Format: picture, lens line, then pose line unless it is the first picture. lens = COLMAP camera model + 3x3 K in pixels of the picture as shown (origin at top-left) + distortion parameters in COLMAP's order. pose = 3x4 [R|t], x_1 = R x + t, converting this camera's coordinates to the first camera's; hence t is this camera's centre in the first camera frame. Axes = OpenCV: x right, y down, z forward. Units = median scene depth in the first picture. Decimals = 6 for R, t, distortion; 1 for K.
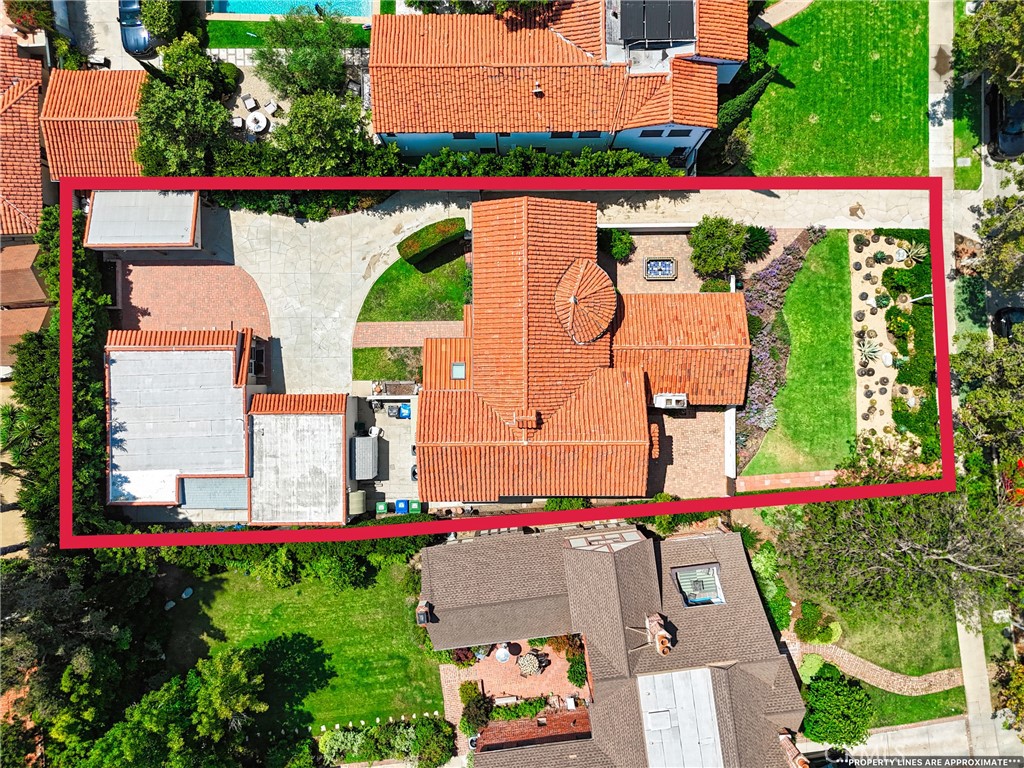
lens RADIAL K [[777.4, 0, 512.0], [0, 777.4, 384.0], [0, 0, 1]] dist [0.093526, -0.097087]
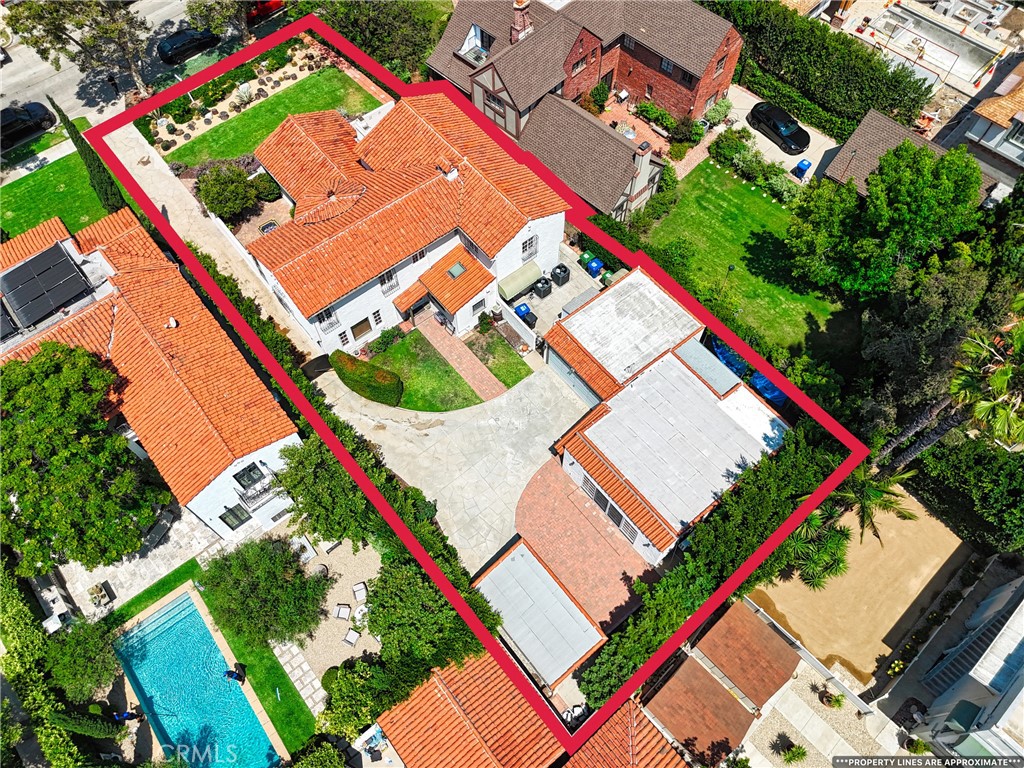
lens RADIAL K [[777.4, 0, 512.0], [0, 777.4, 384.0], [0, 0, 1]] dist [0.093526, -0.097087]
pose [[-0.623498, -0.677256, 0.390608, -0.576818], [0.781746, -0.547146, 0.299174, -0.325888], [0.011102, 0.491891, 0.870586, 0.158091]]
